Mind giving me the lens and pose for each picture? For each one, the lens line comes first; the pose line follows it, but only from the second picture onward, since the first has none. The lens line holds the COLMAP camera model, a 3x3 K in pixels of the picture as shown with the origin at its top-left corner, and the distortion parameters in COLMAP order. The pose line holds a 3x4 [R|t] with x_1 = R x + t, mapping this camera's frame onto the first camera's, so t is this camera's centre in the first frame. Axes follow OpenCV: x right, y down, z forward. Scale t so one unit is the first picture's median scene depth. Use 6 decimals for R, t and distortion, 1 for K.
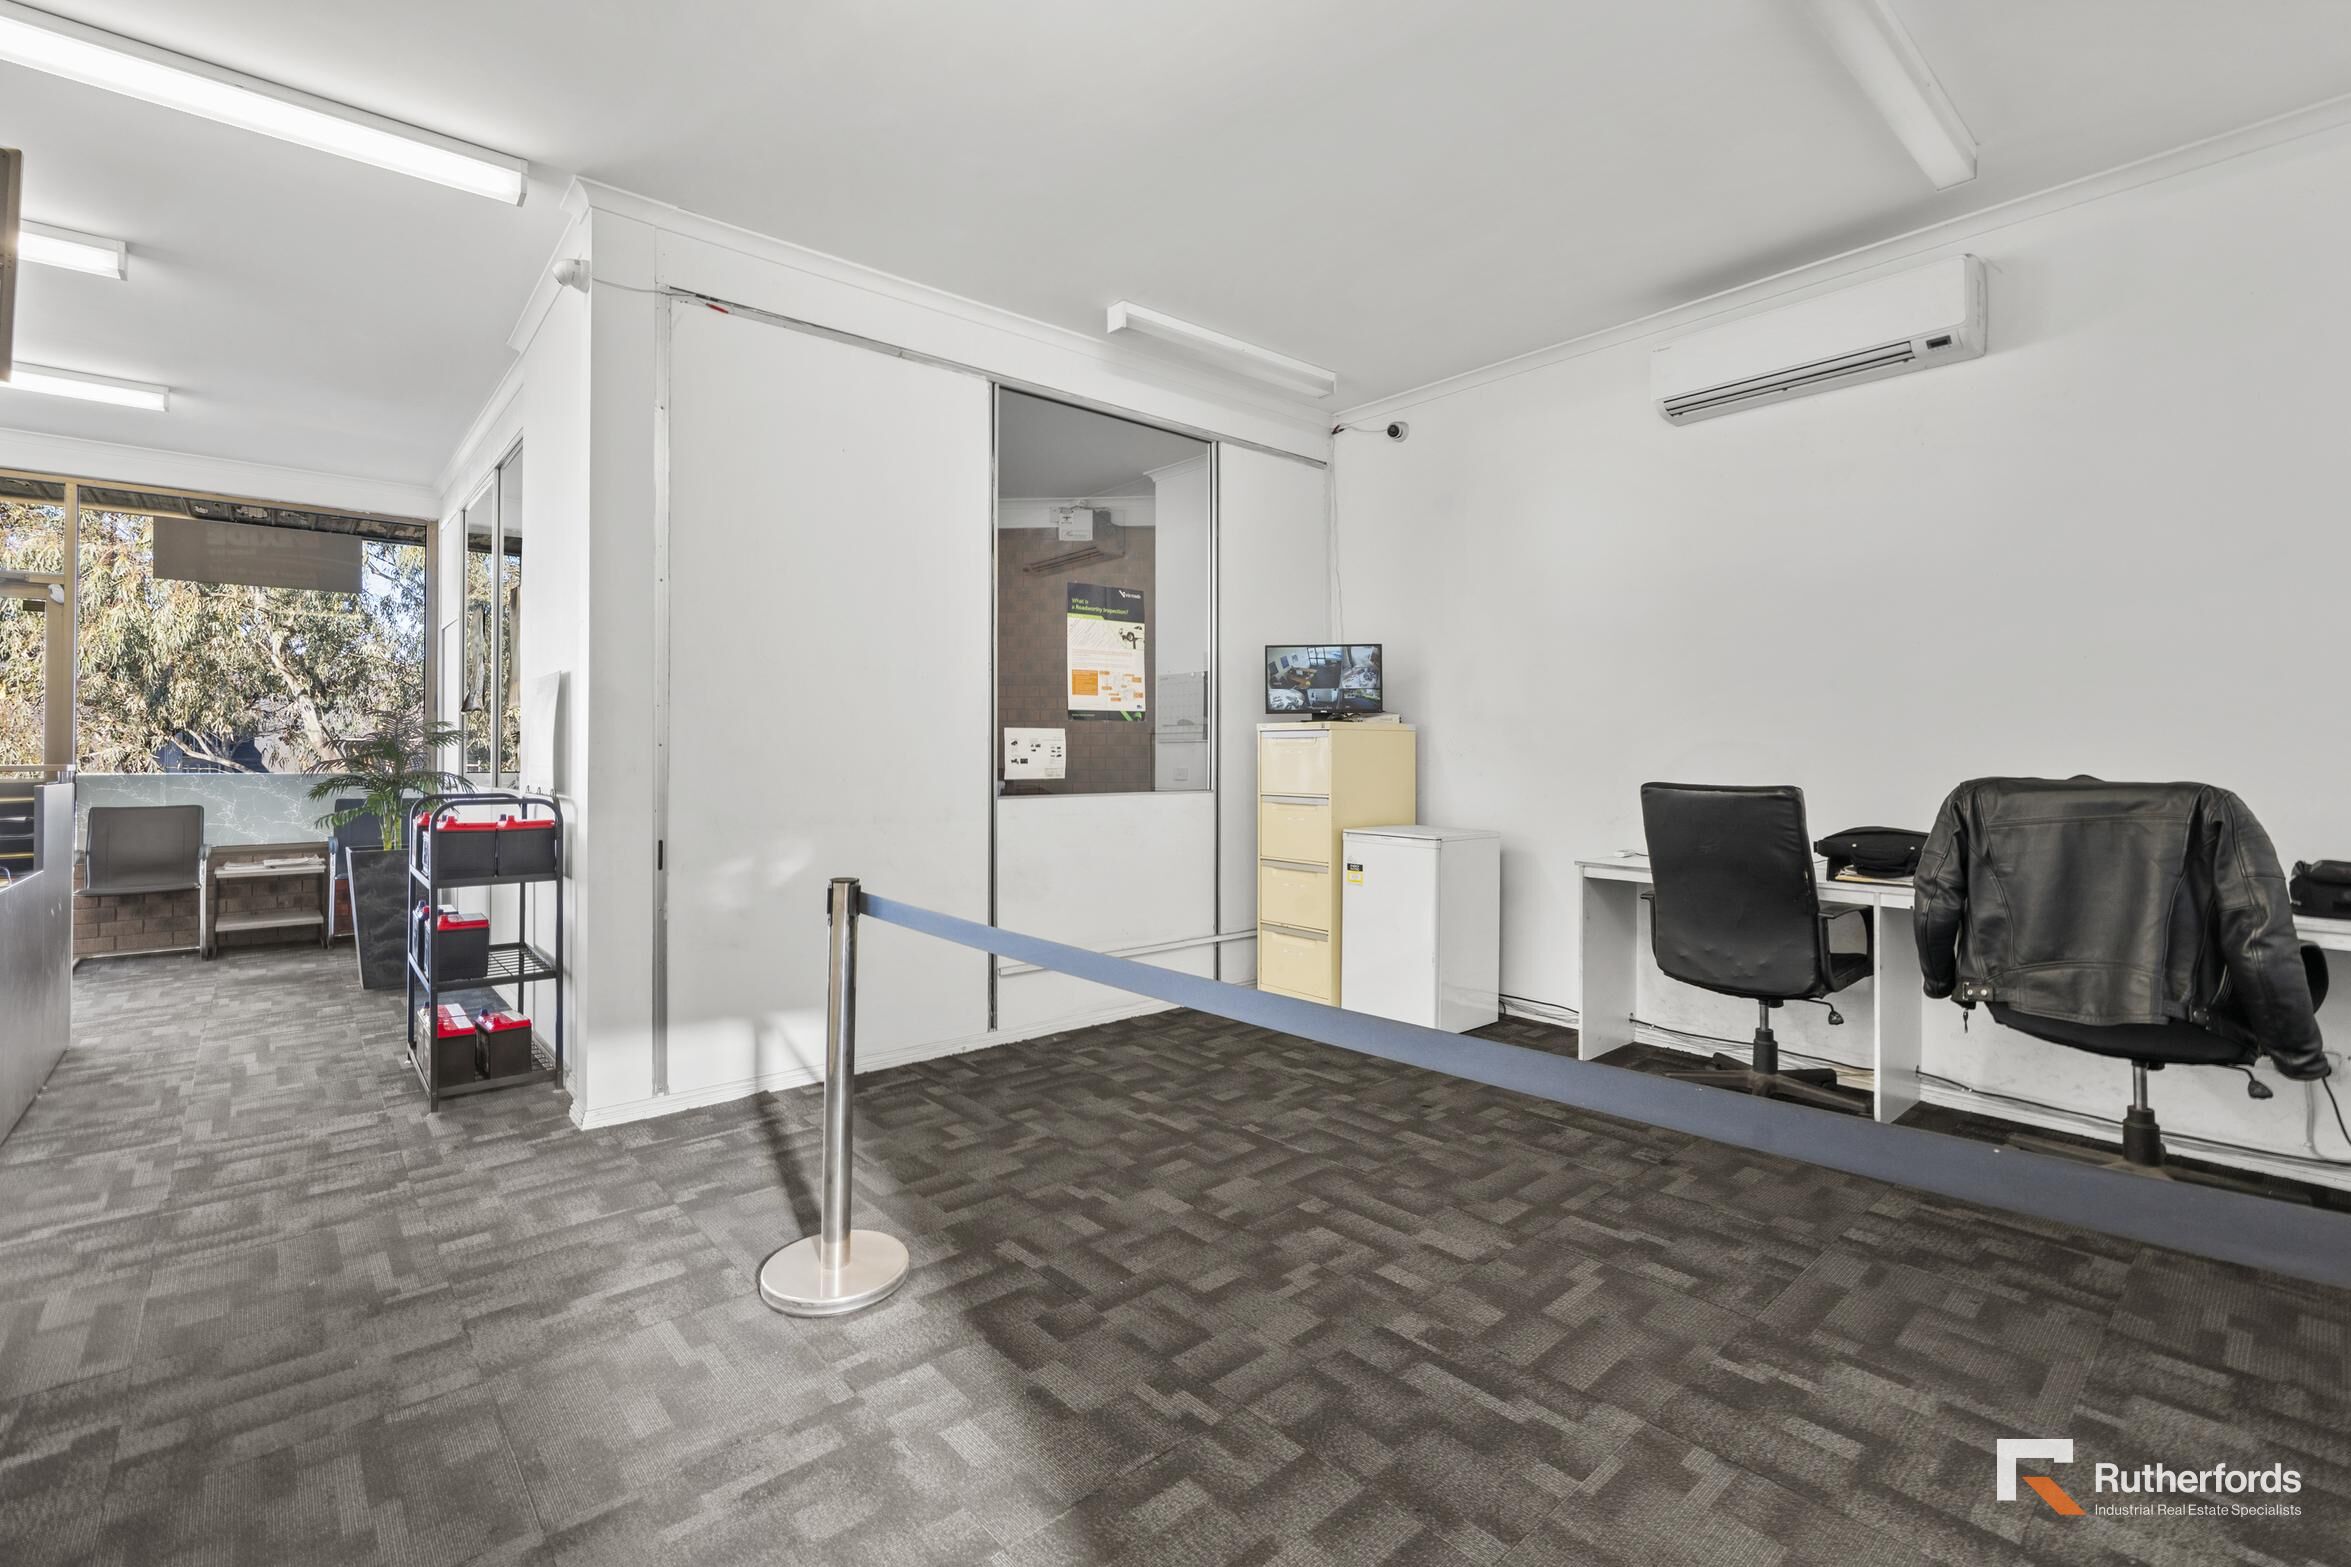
lens RADIAL K [[1038.9, 0, 1169.4], [0, 1038.9, 744.3], [0, 0, 1]] dist [-0.004799, -0.000006]
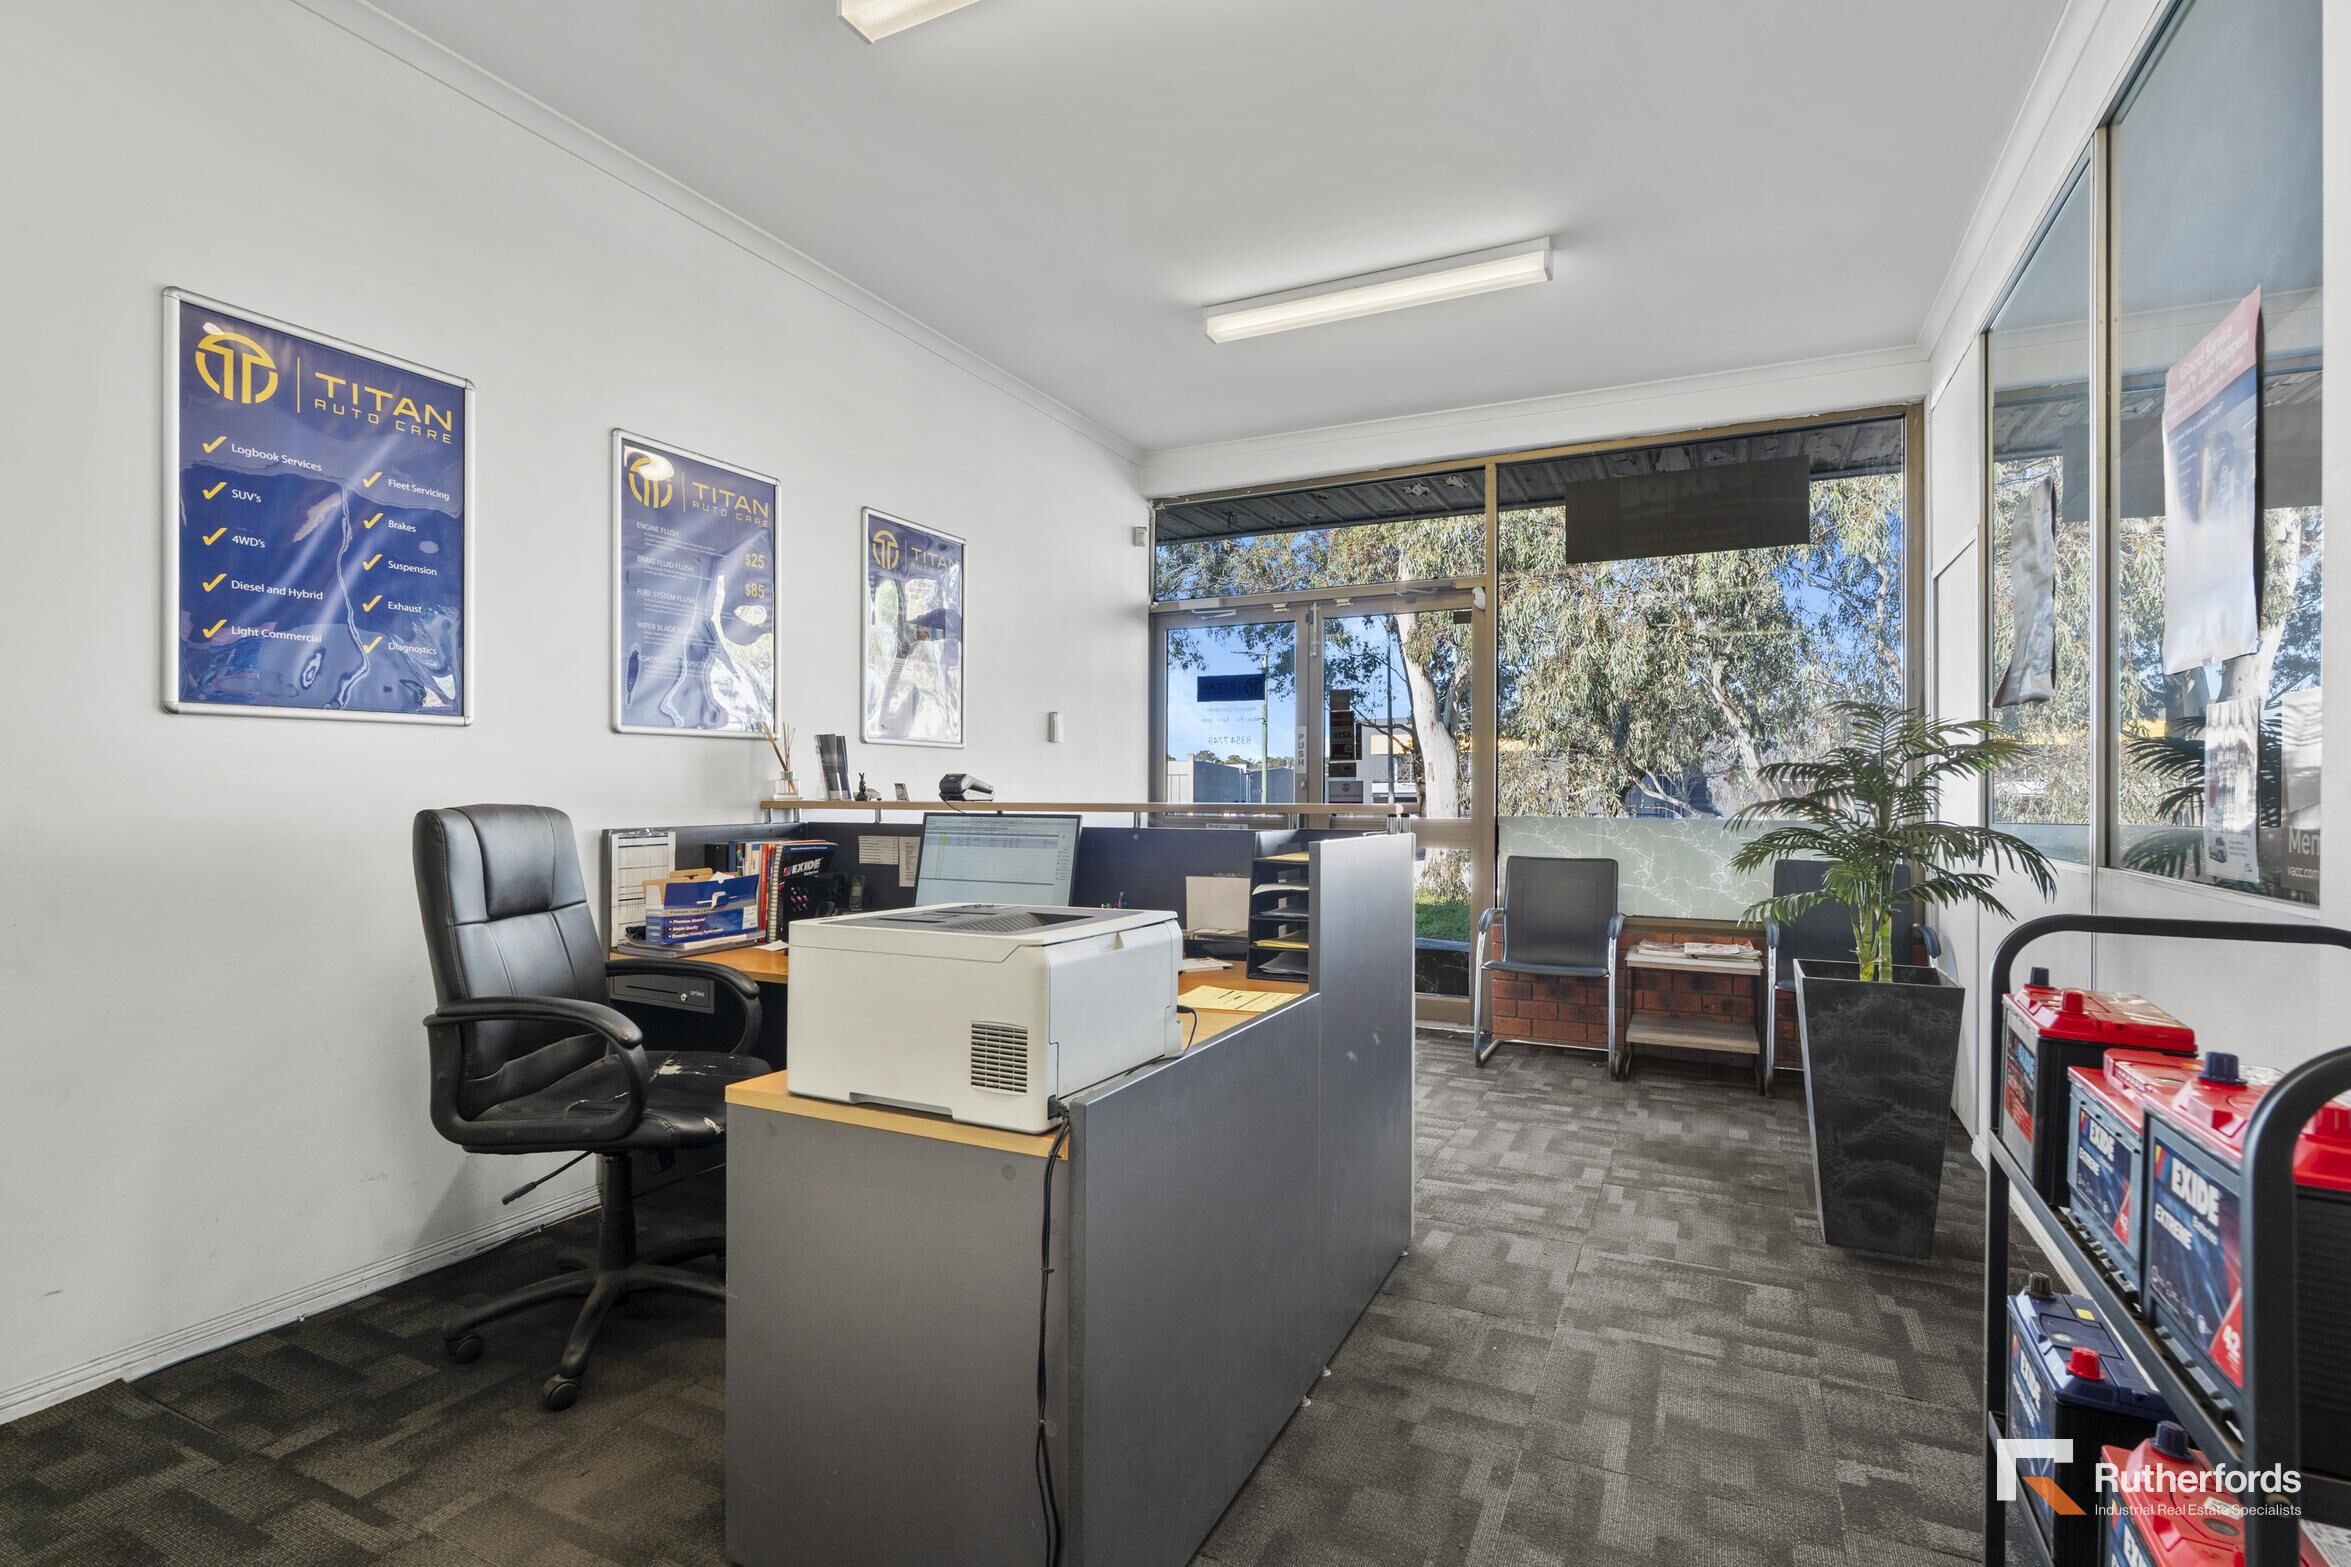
lens RADIAL K [[1129.2, 0, 1171.6], [0, 1129.2, 784.9], [0, 0, 1]] dist [-0.014685, -0.000177]
pose [[0.390977, -0.003833, -0.920392, -0.308743], [0.003758, 0.999990, -0.002568, 0.006580], [0.920393, -0.002455, 0.390988, 0.381217]]
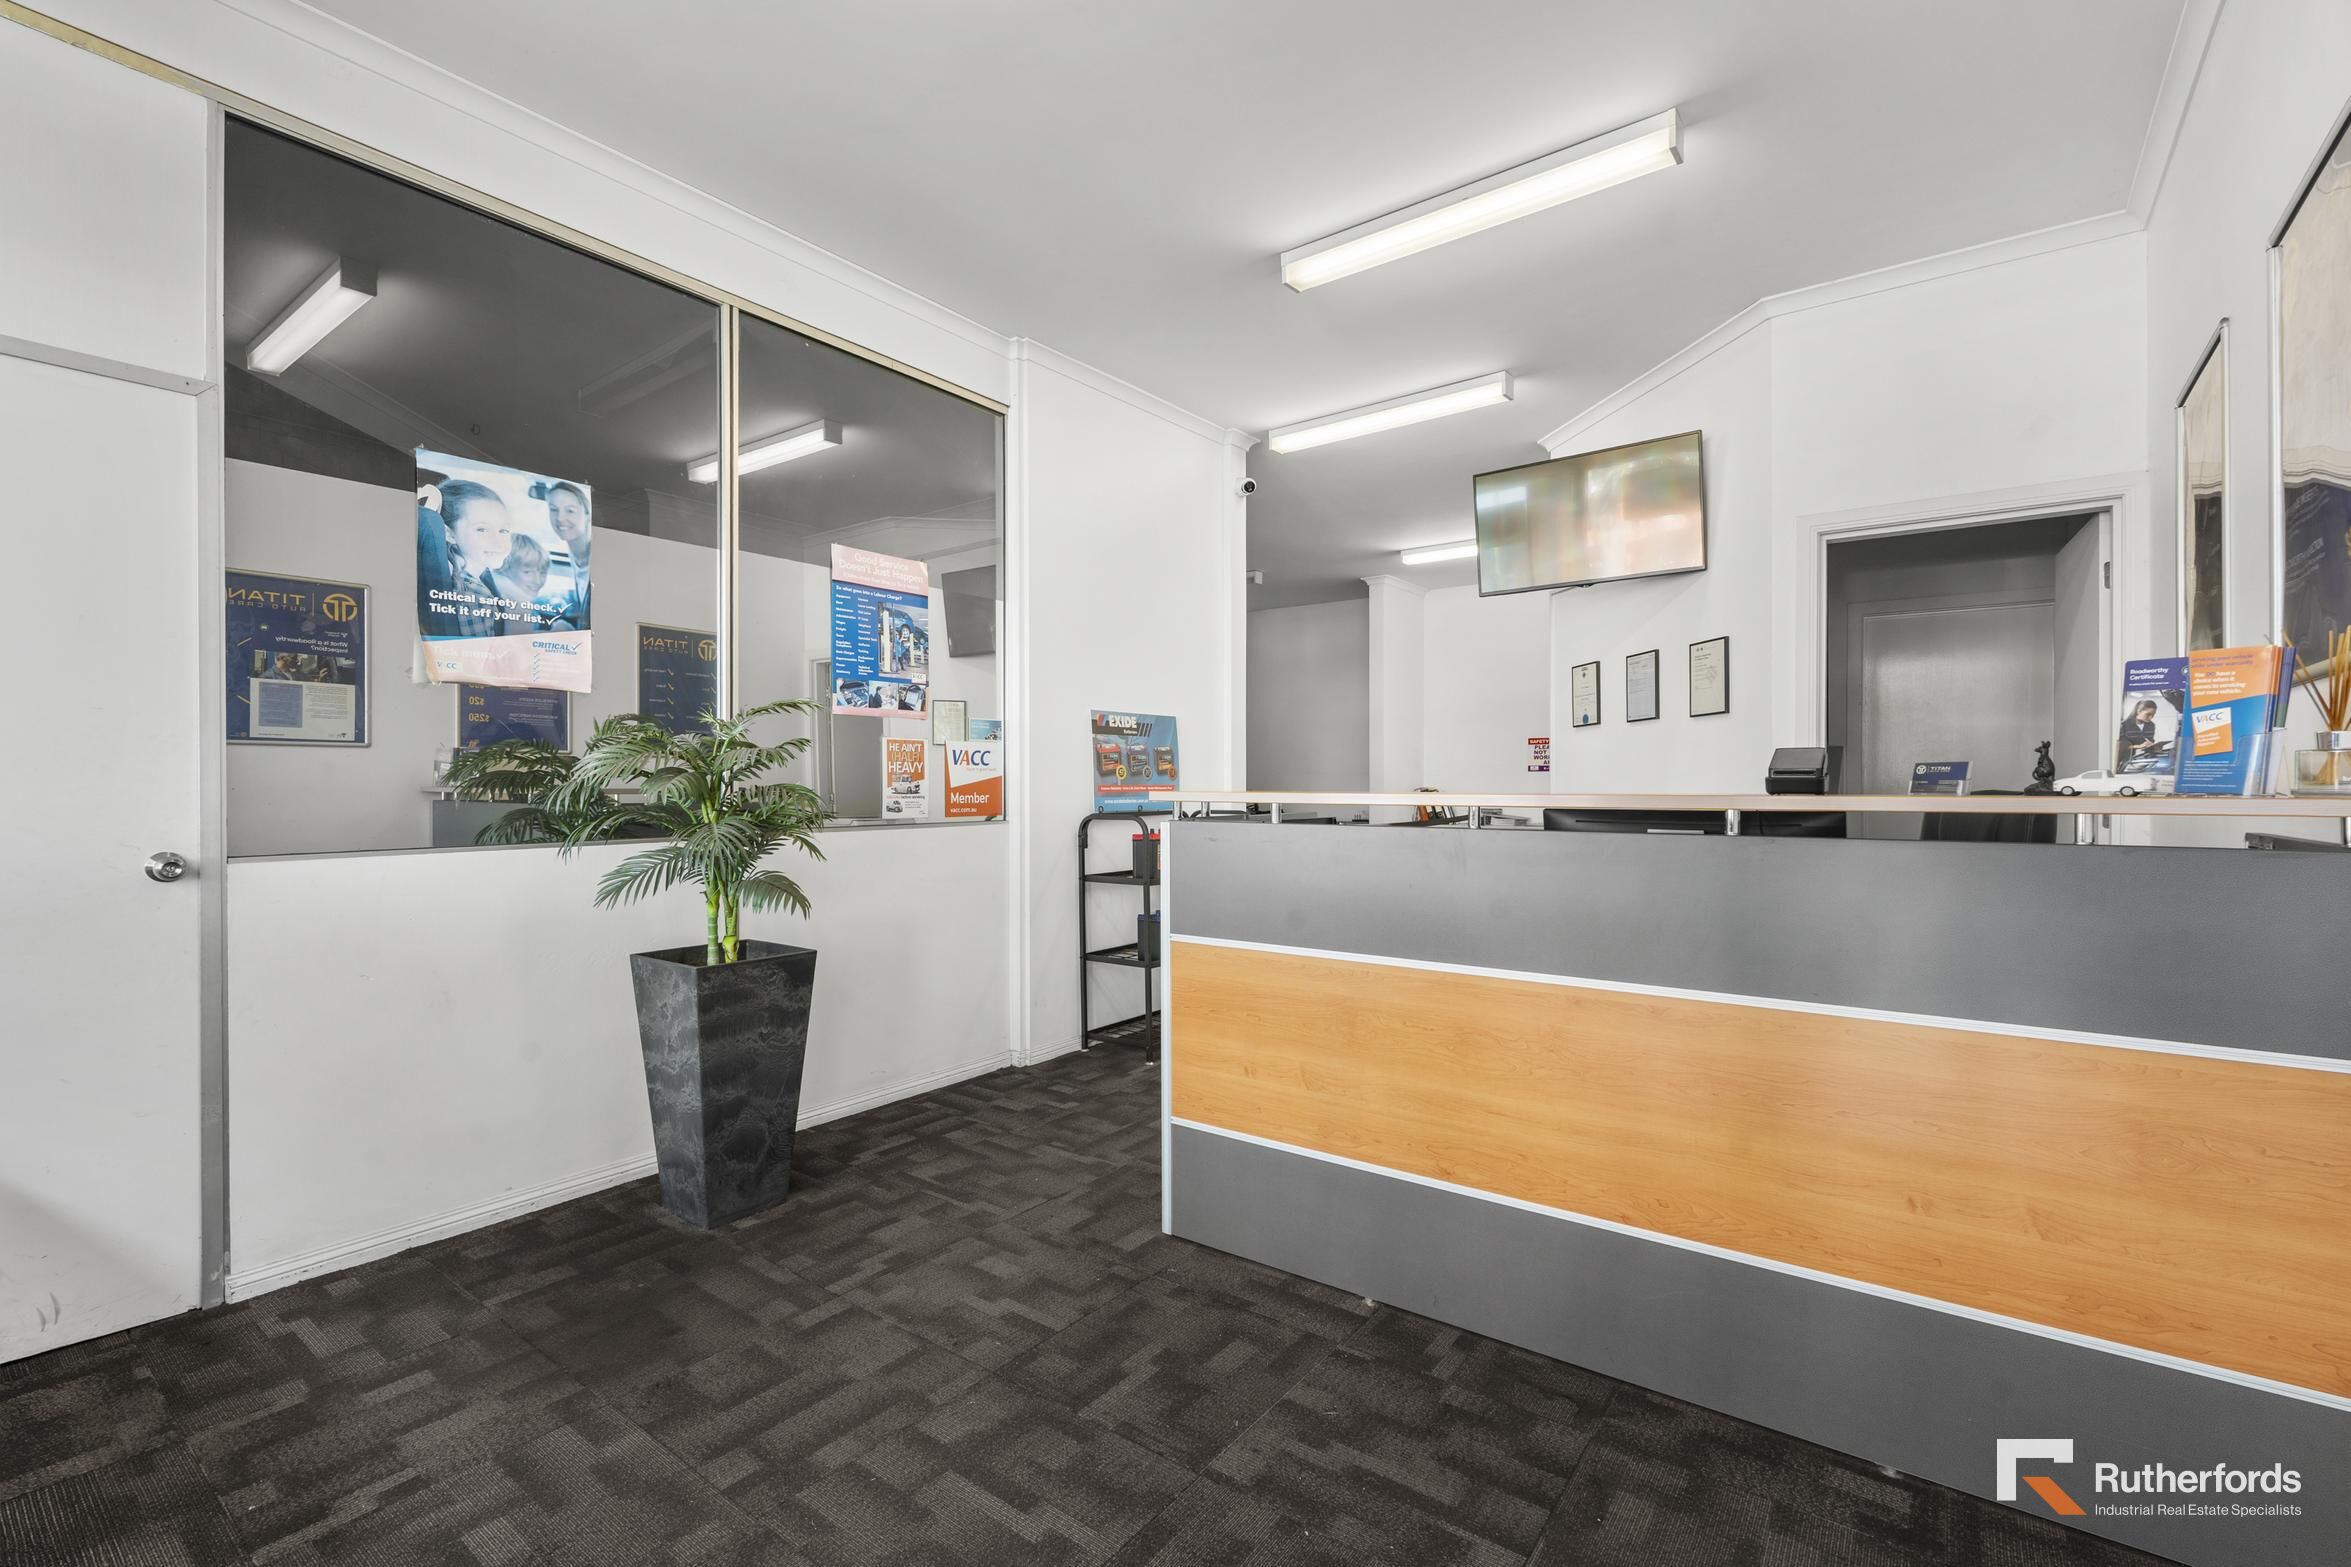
lens RADIAL K [[1038.9, 0, 1174.7], [0, 1038.9, 781.2], [0, 0, 1]] dist [-0.004799, -0.000006]
pose [[-0.211821, -0.004289, 0.977299, -1.102061], [-0.006567, 0.999974, 0.002965, 0.008661], [-0.977286, -0.005789, -0.211844, 0.737328]]
